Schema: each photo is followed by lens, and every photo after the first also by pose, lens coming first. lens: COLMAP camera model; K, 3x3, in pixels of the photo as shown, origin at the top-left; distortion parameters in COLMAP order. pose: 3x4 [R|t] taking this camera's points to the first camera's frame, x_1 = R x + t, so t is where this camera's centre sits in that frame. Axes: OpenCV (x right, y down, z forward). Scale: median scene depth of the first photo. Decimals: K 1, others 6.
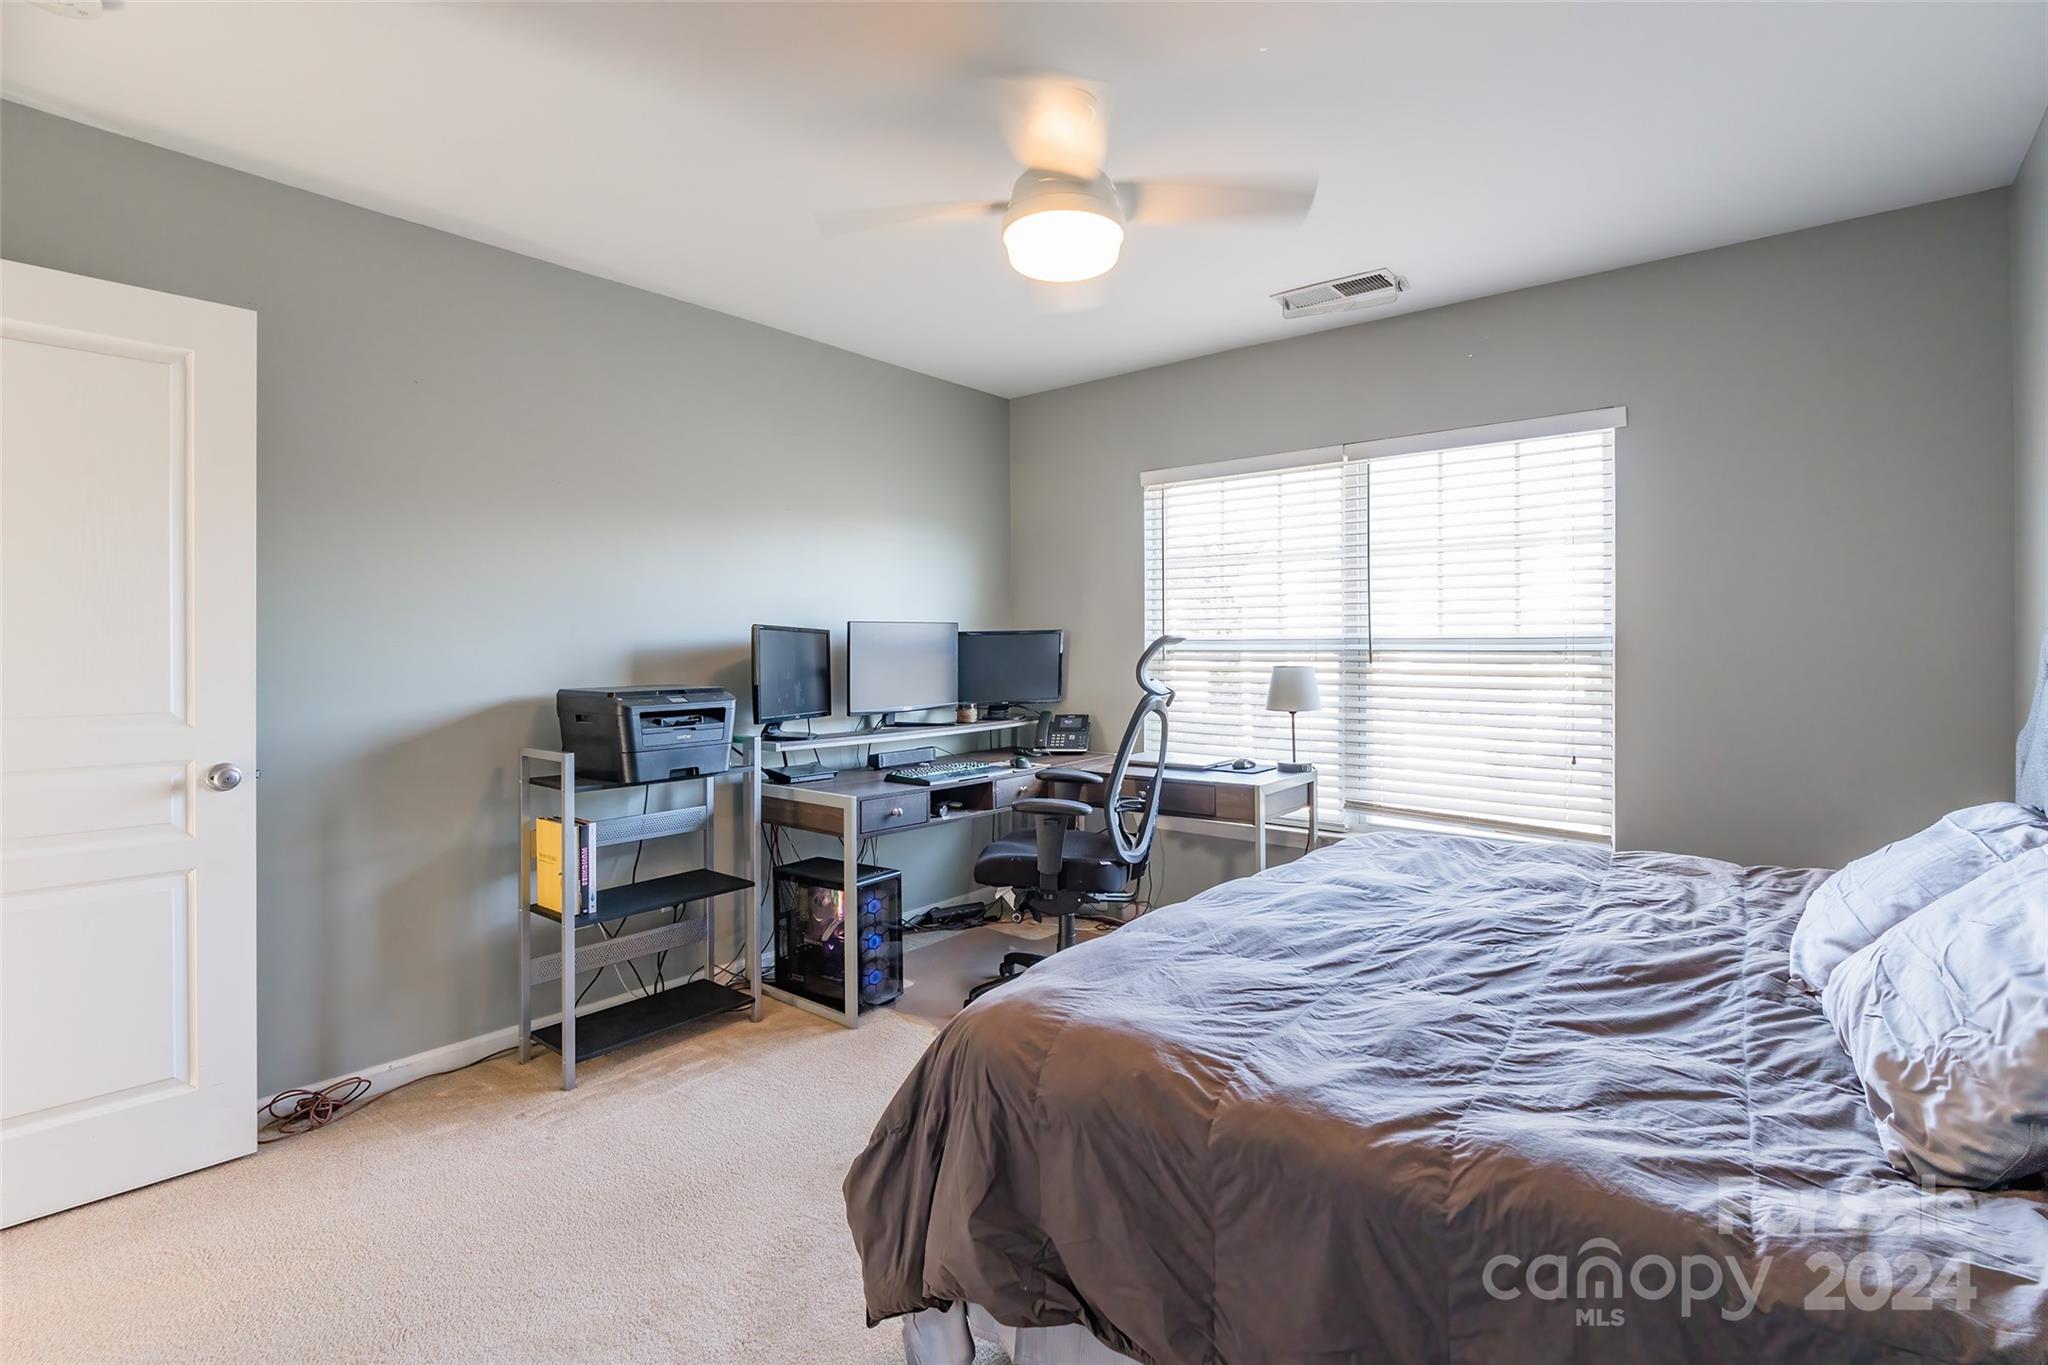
lens RADIAL K [[946.5, 0, 1034.0], [0, 946.5, 663.3], [0, 0, 1]] dist [-0.009208, 0.001535]
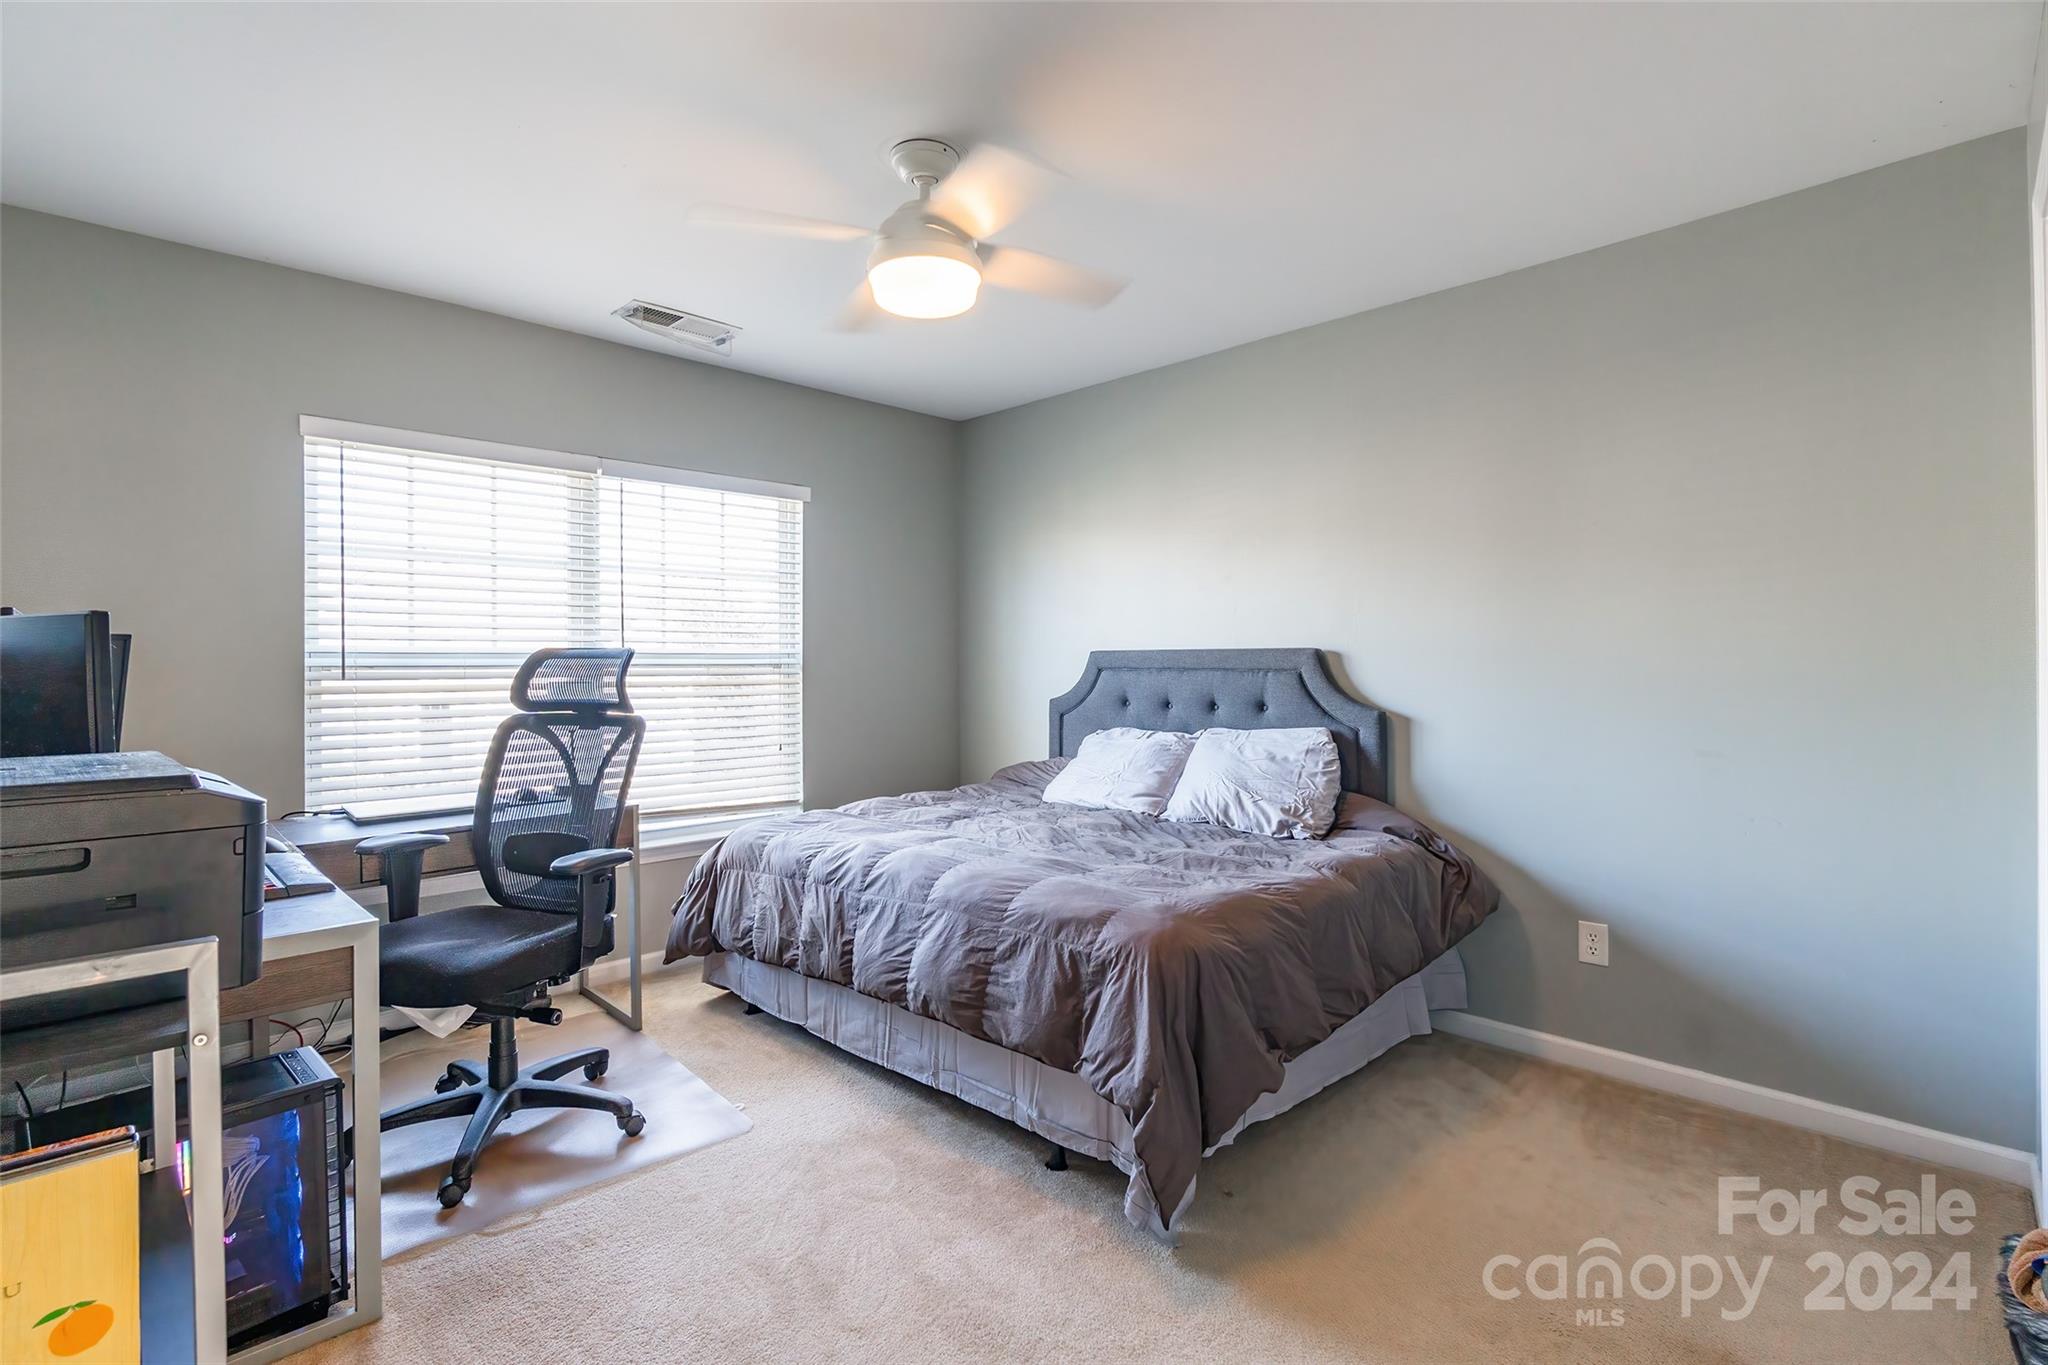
lens RADIAL K [[946.5, 0, 1031.7], [0, 946.5, 674.9], [0, 0, 1]] dist [-0.009208, 0.001535]
pose [[0.121967, -0.014262, 0.992432, -0.645721], [0.018026, 0.999764, 0.012152, -0.007511], [-0.992371, 0.016408, 0.122195, 0.463257]]
